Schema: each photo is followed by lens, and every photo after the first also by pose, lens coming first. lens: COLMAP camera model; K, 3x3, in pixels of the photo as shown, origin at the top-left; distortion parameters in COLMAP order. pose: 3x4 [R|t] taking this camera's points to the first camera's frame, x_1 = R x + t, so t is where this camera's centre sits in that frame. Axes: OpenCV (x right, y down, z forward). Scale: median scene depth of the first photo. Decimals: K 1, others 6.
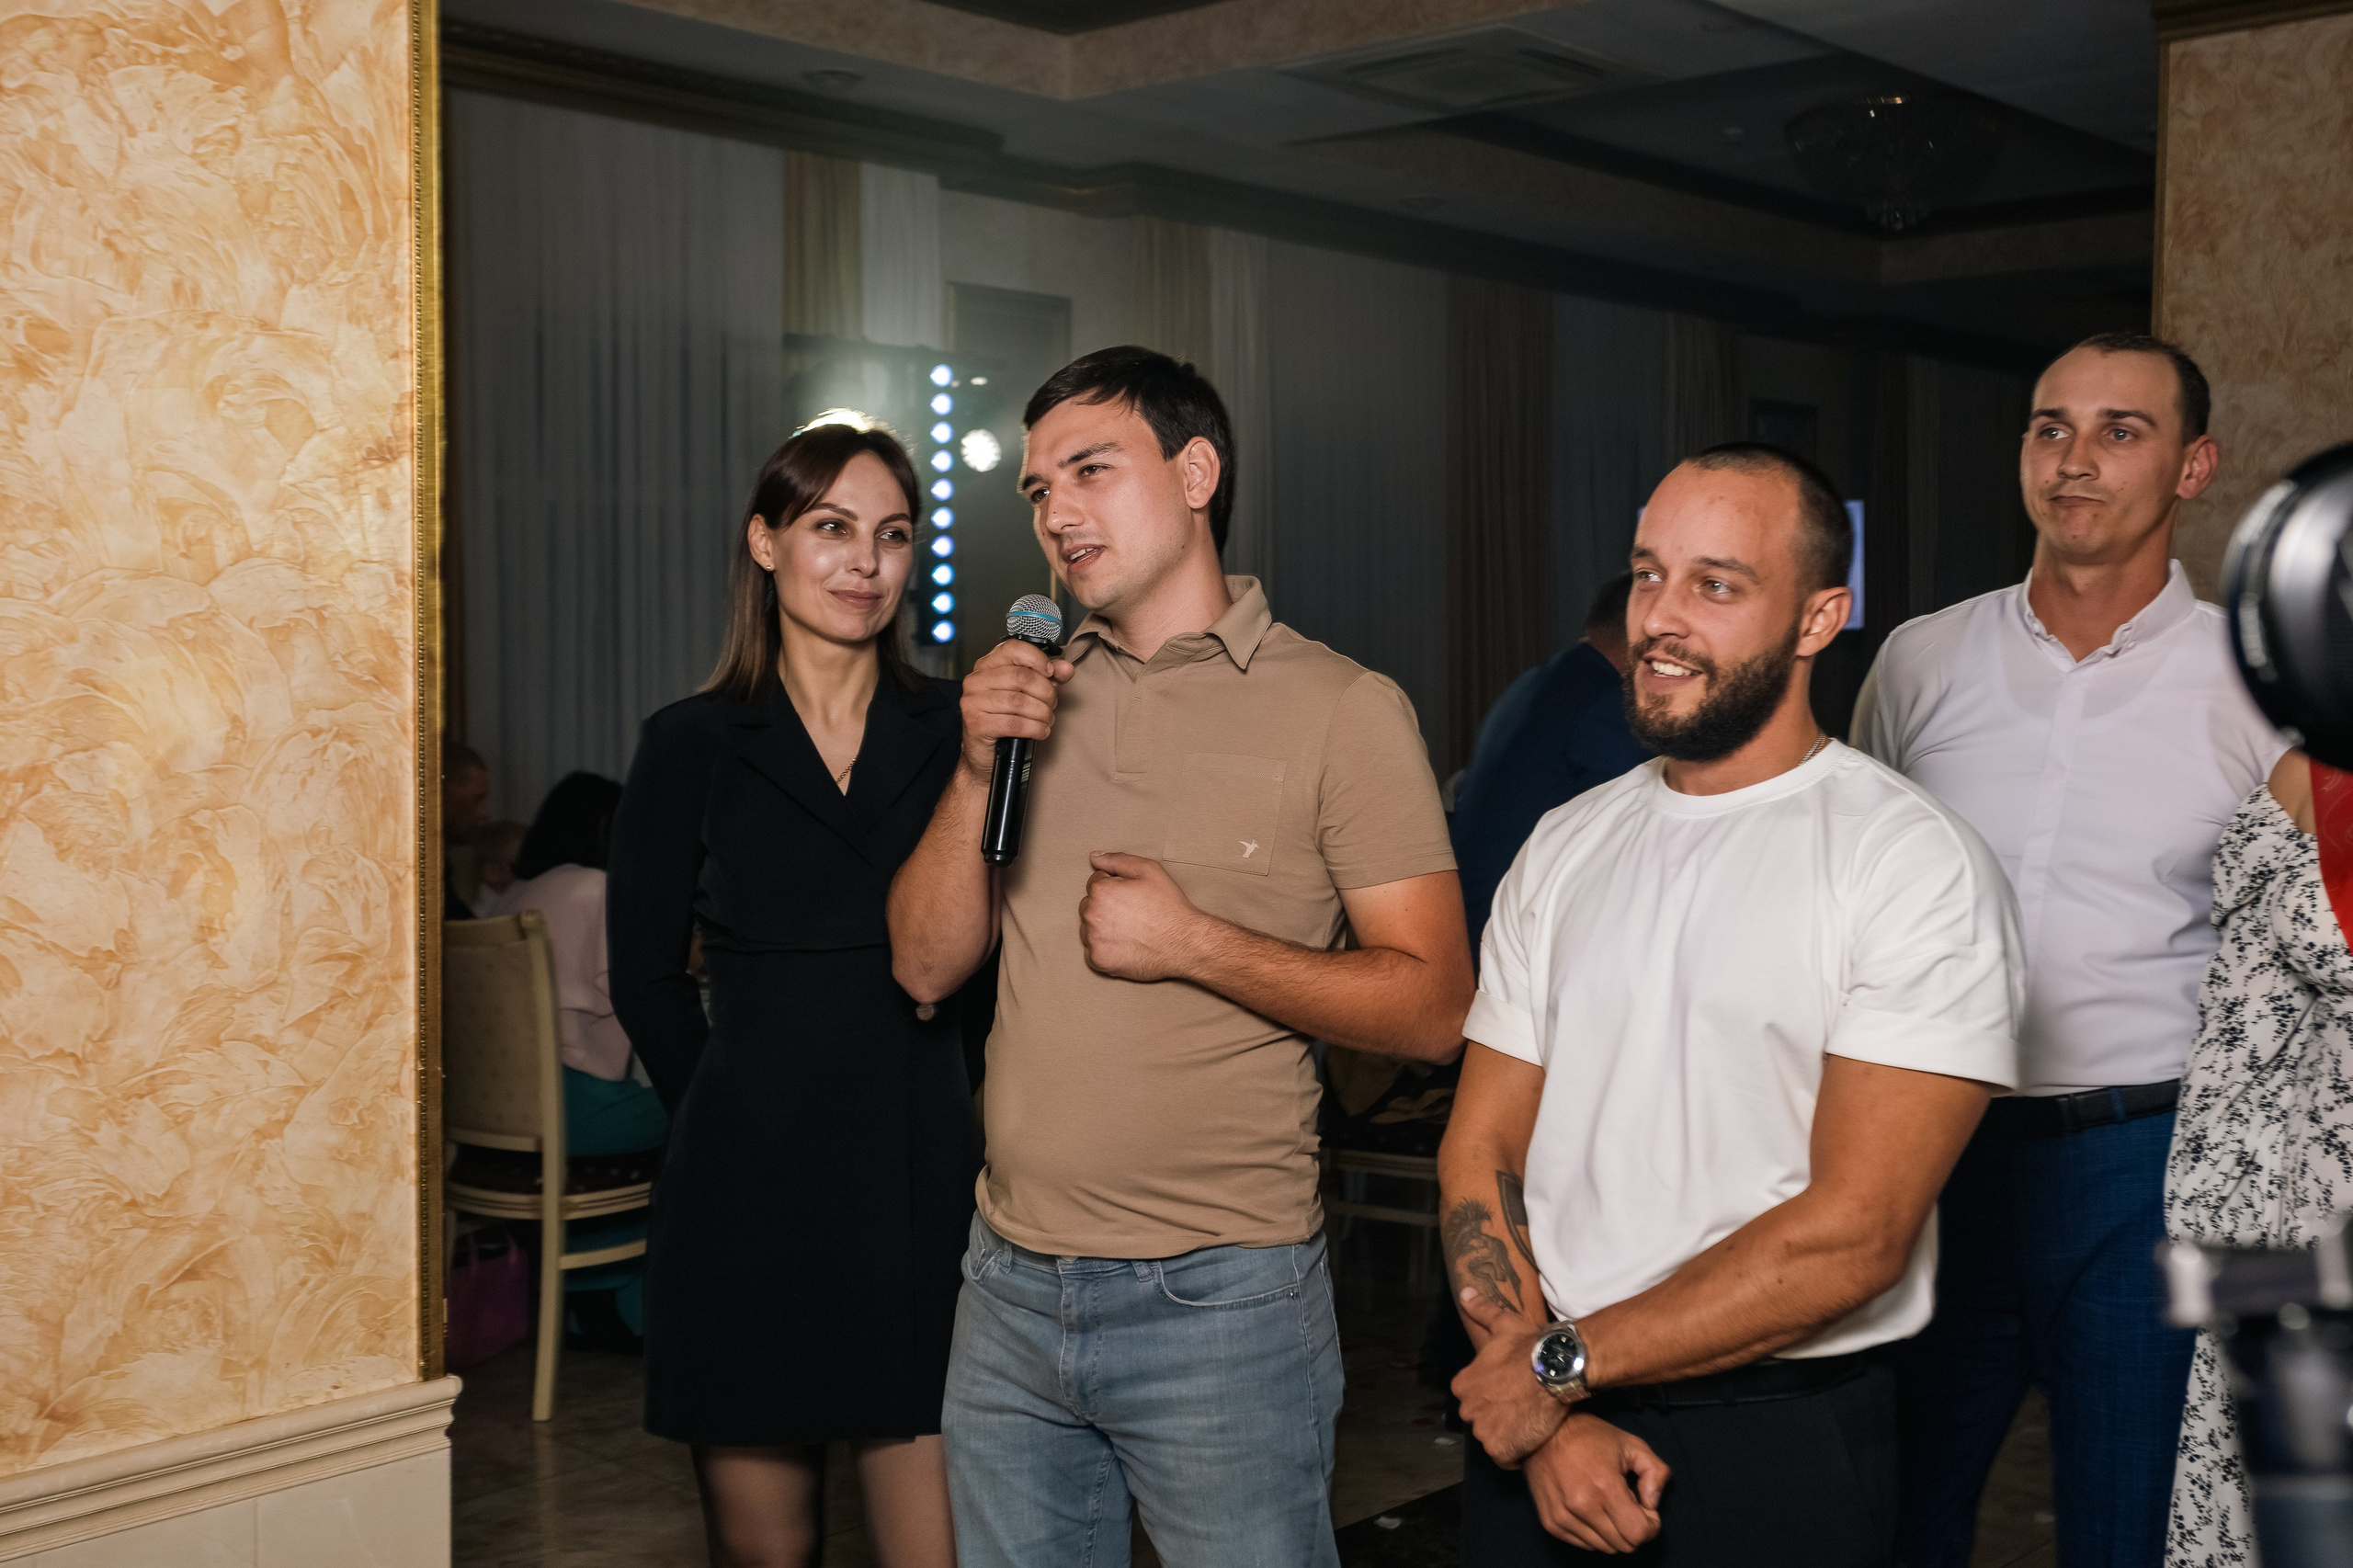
lens RADIAL K [[2567.7, 0, 1196.8], [0, 2567.7, 771.3], [0, 0, 1]] dist [-0.014744, 0.110939]
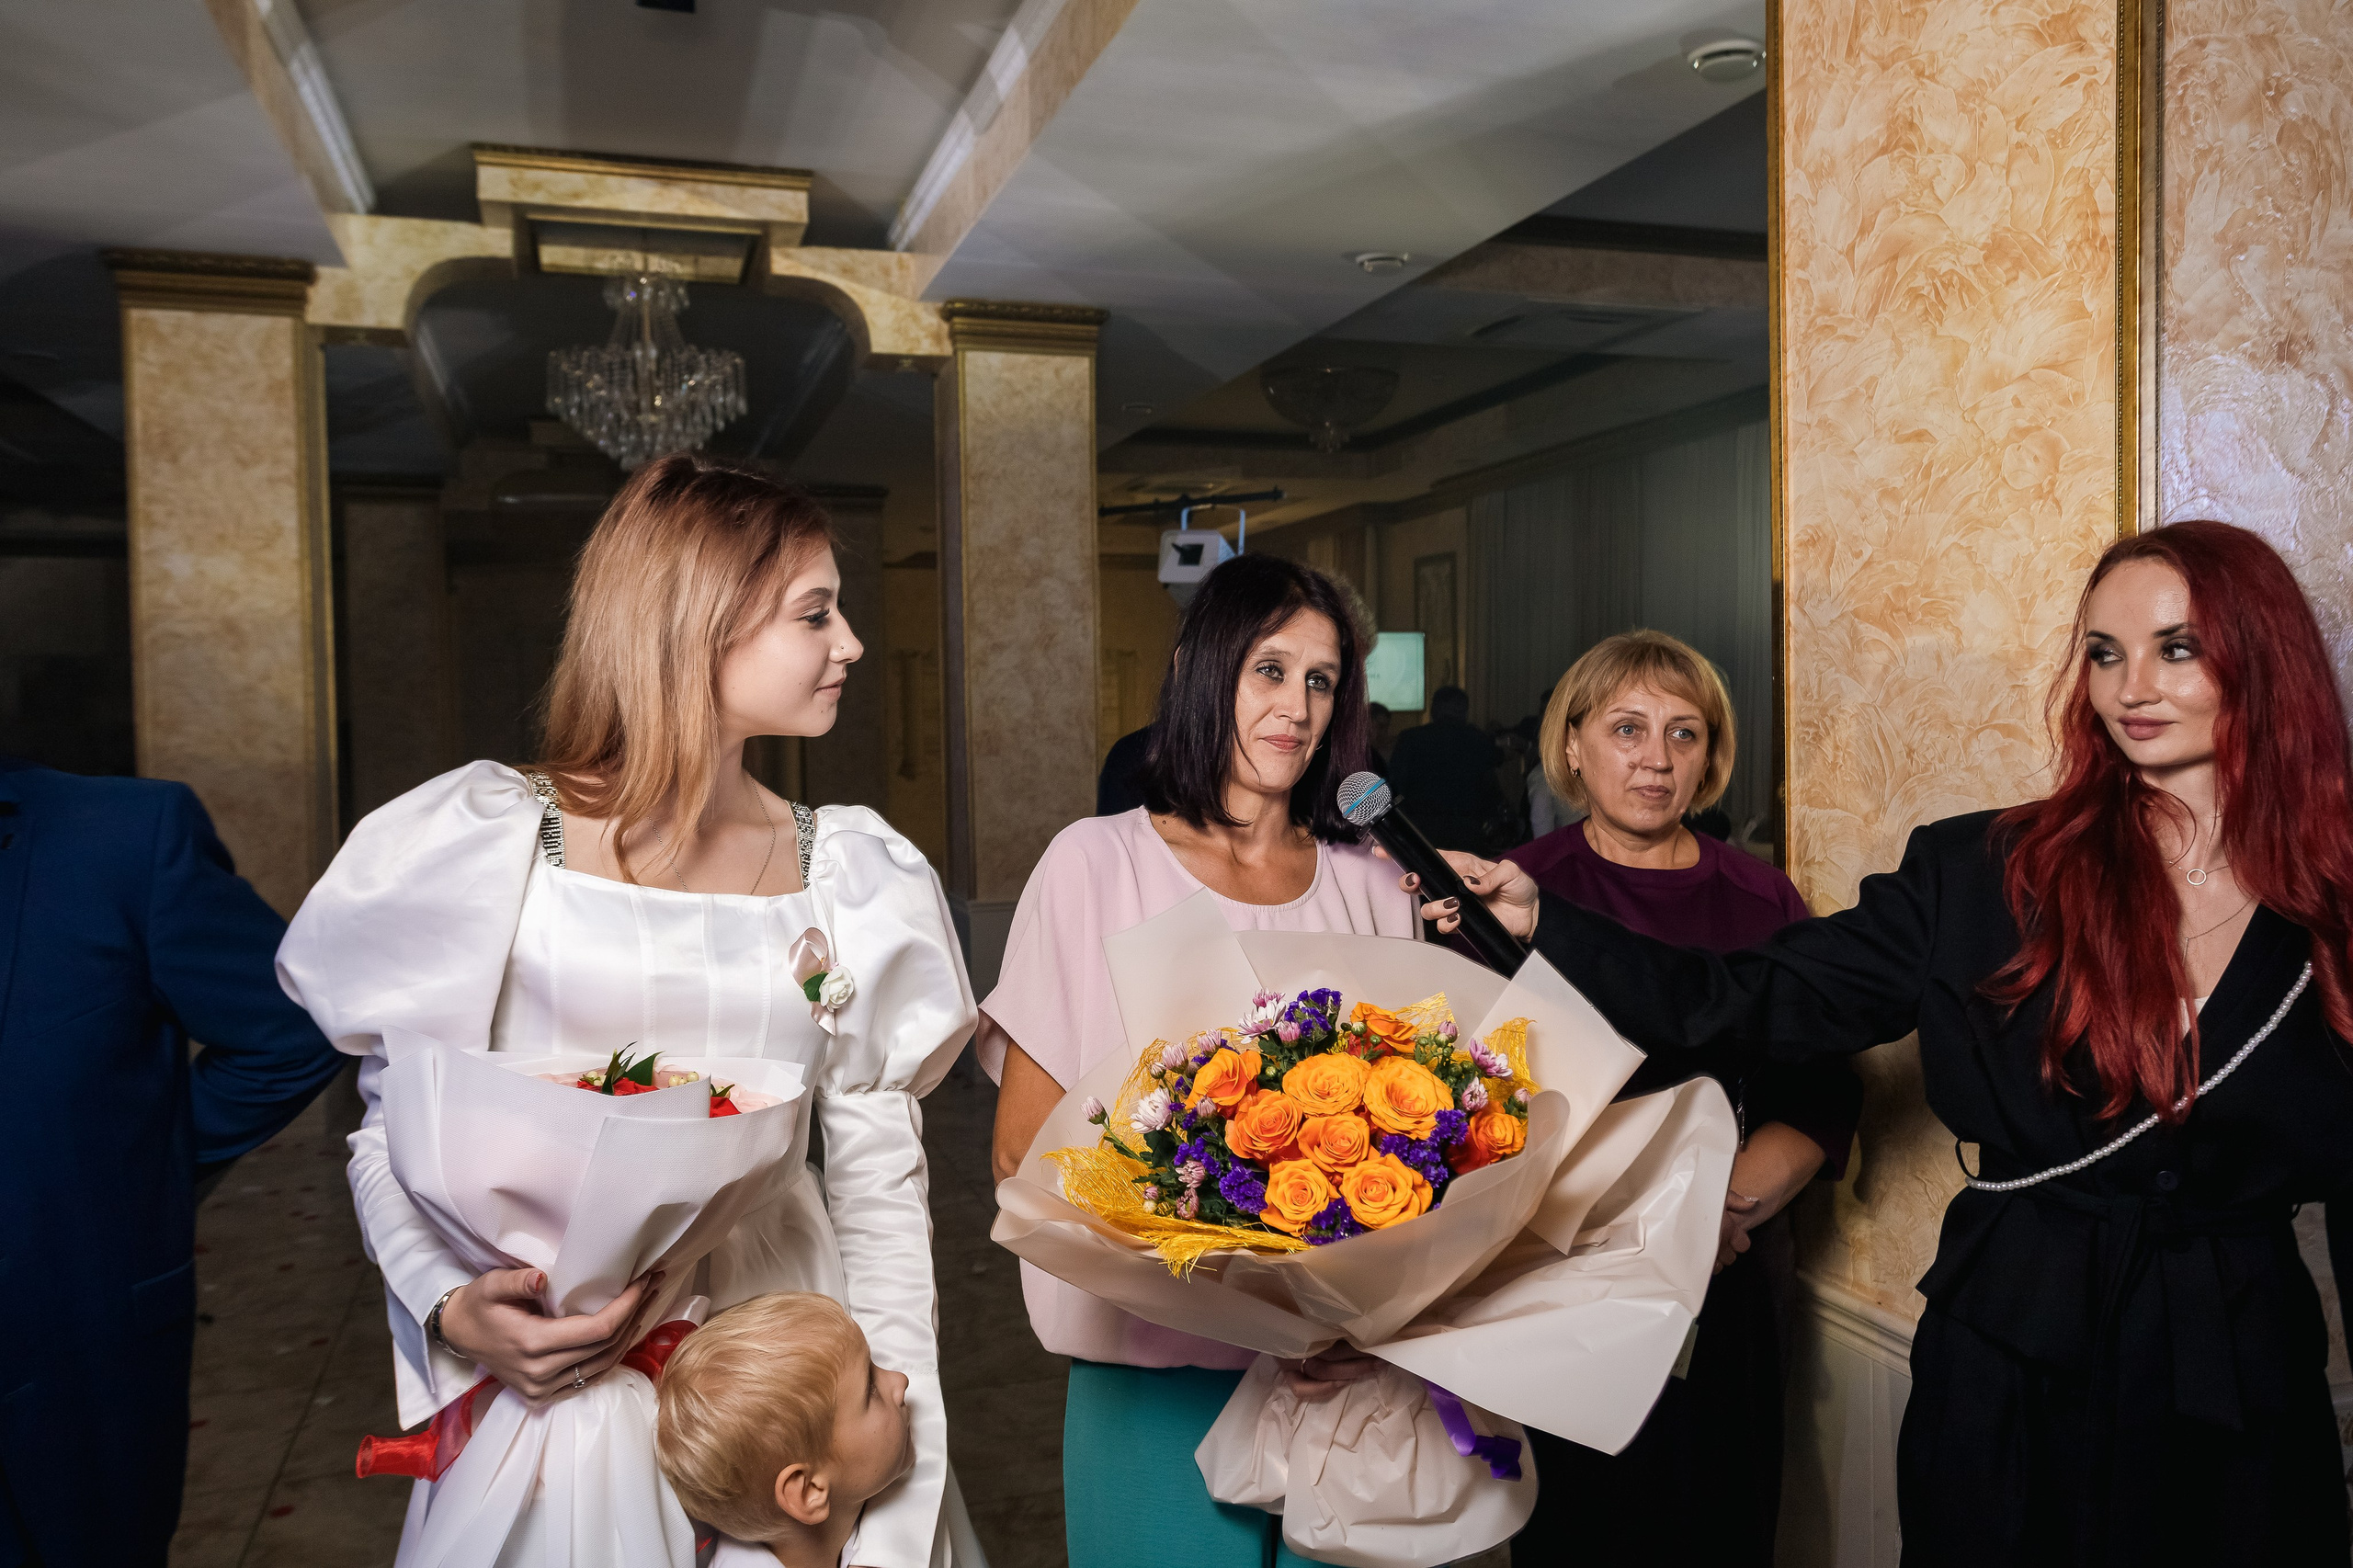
lens RADIAL K [[1780.7, 0, 1189.0], [0, 1780.7, 777.3], [0, 0, 1]] dist [-0.021002, 0.050854]
pose [[0.479175, -0.042070, 0.876711, -0.207316], [0.061224, 0.998020, 0.014428, -0.007042], [-0.875582, 0.046762, 0.480801, 0.041165]]
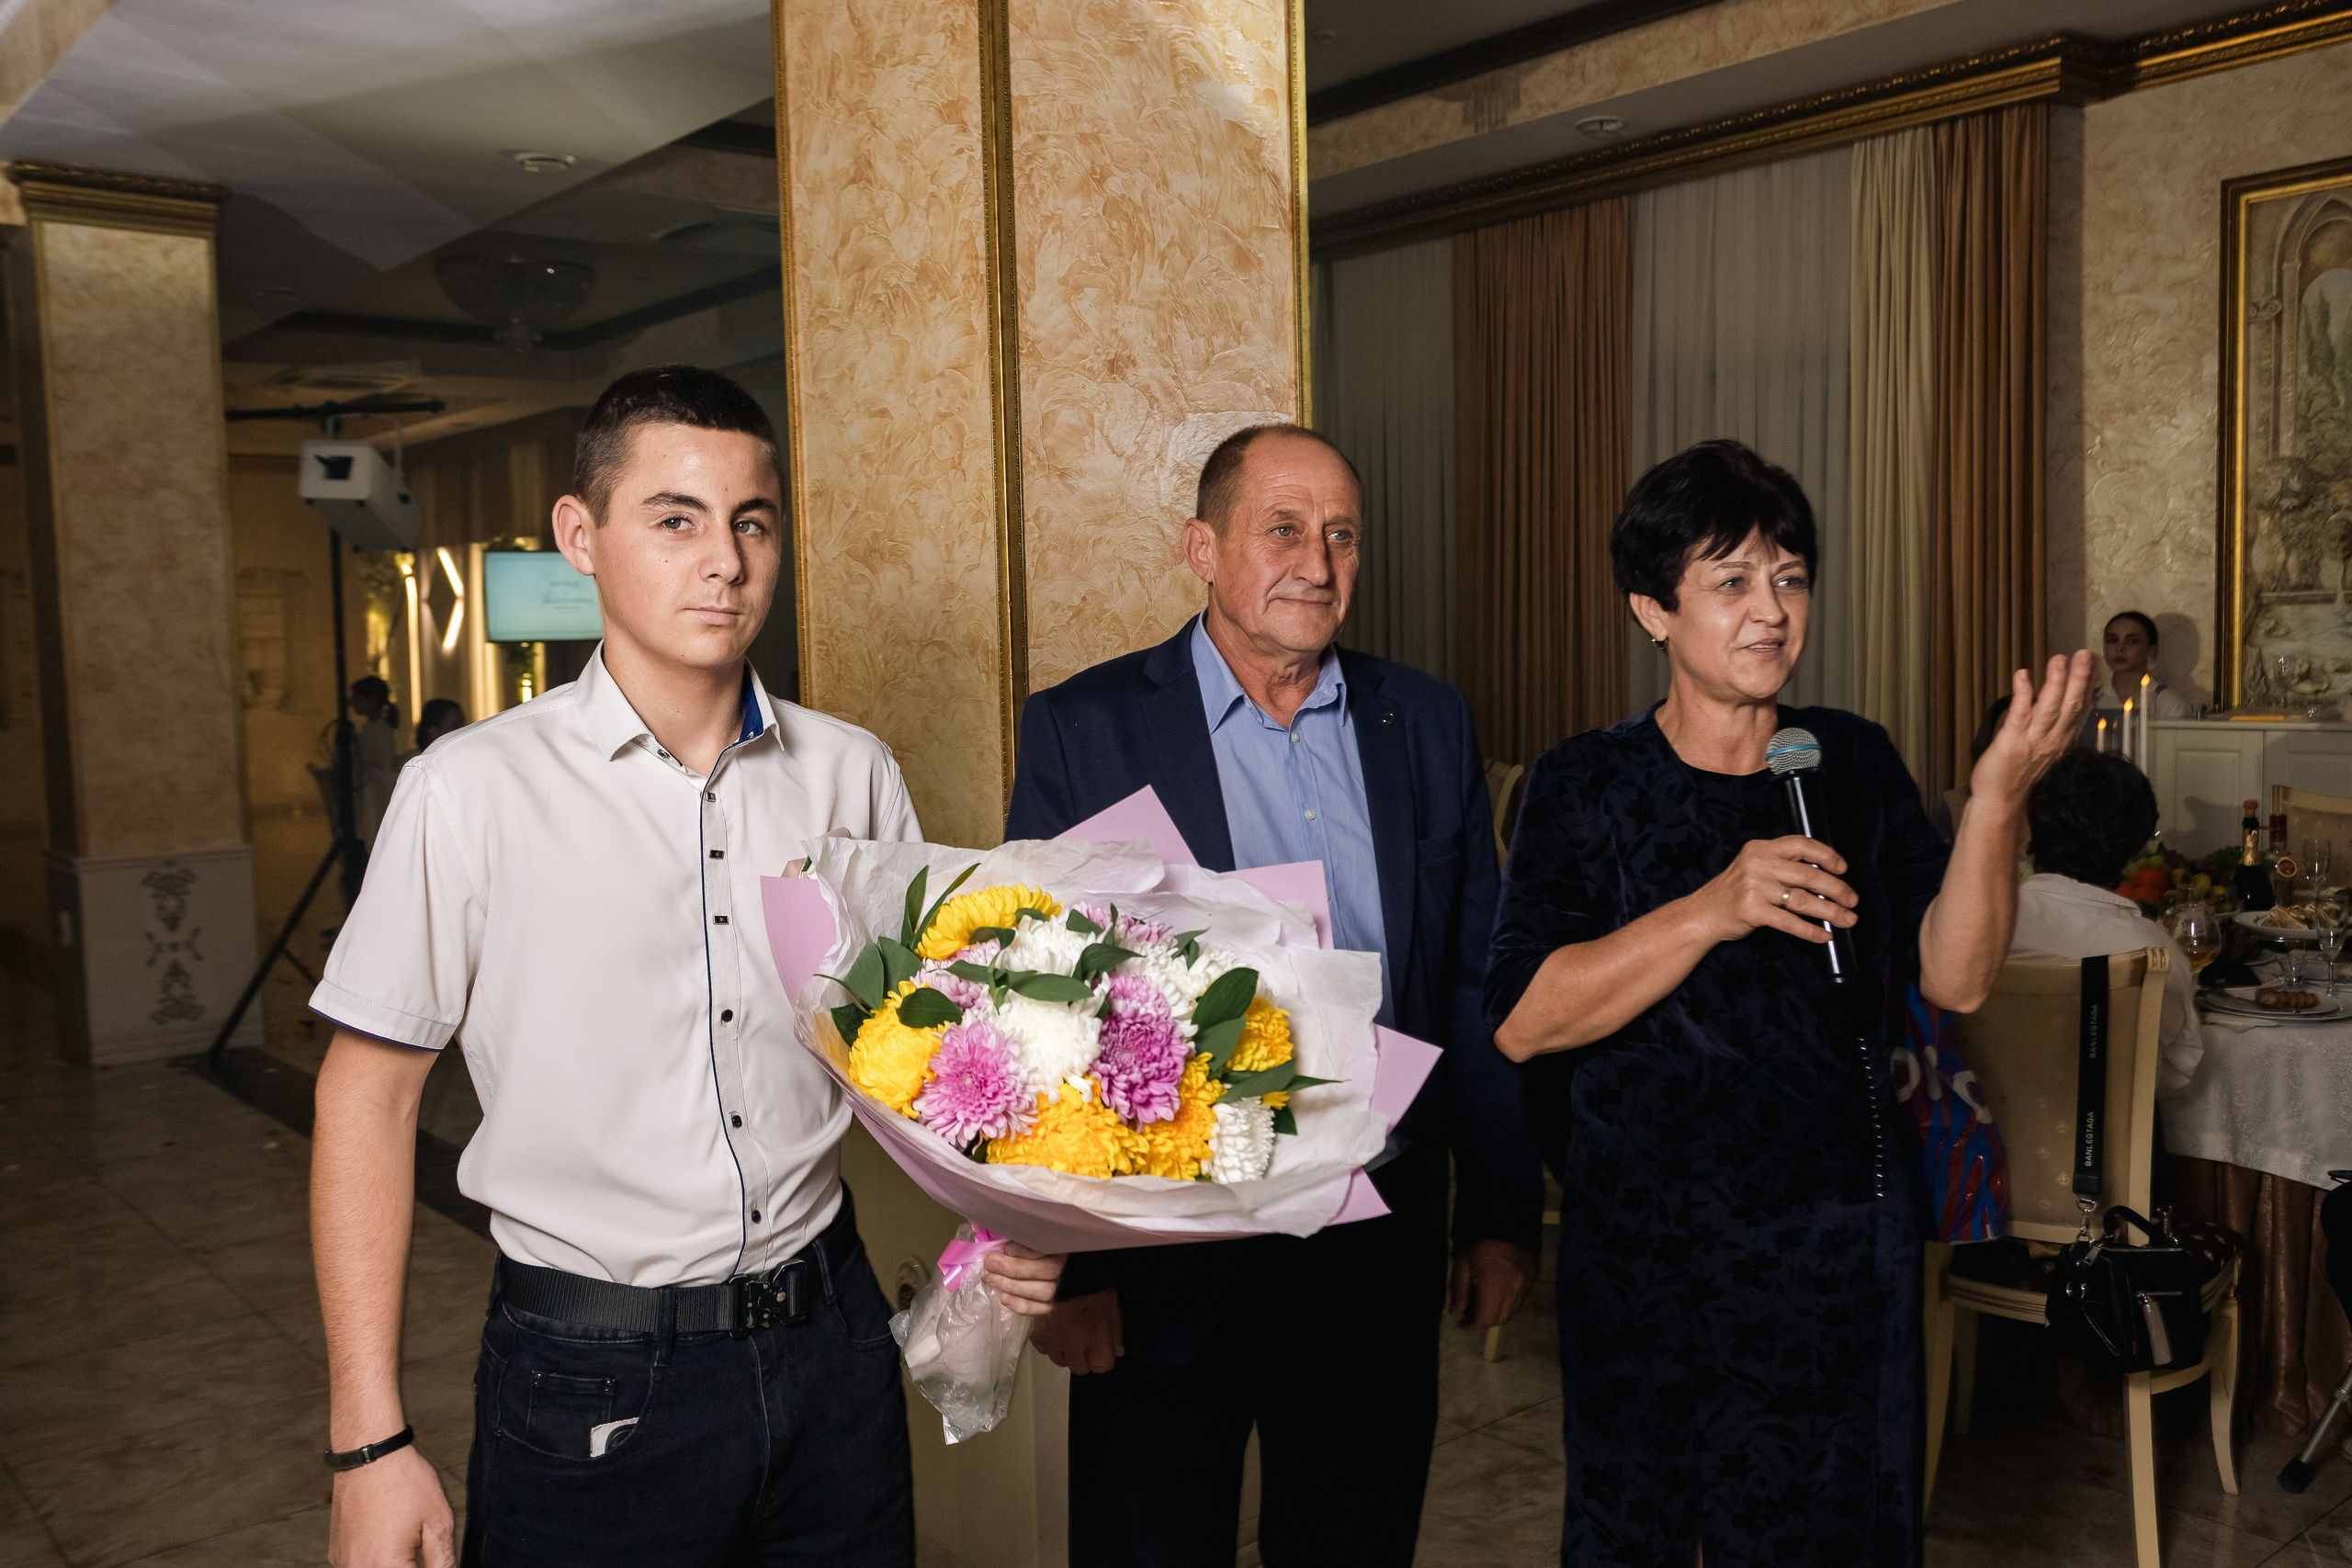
lens RADIAL K [[2014.5, 0, 1192.3], [0, 2014.5, 781.0], [0, 0, 1]] dist [-0.014634, 0.060589]
pose [[0.122998, -0.081424, 0.989061, -0.313644], [0.072371, 0.994711, 0.072889, -0.000661], [-0.989765, 0.062614, 0.128240, -0.047563]]
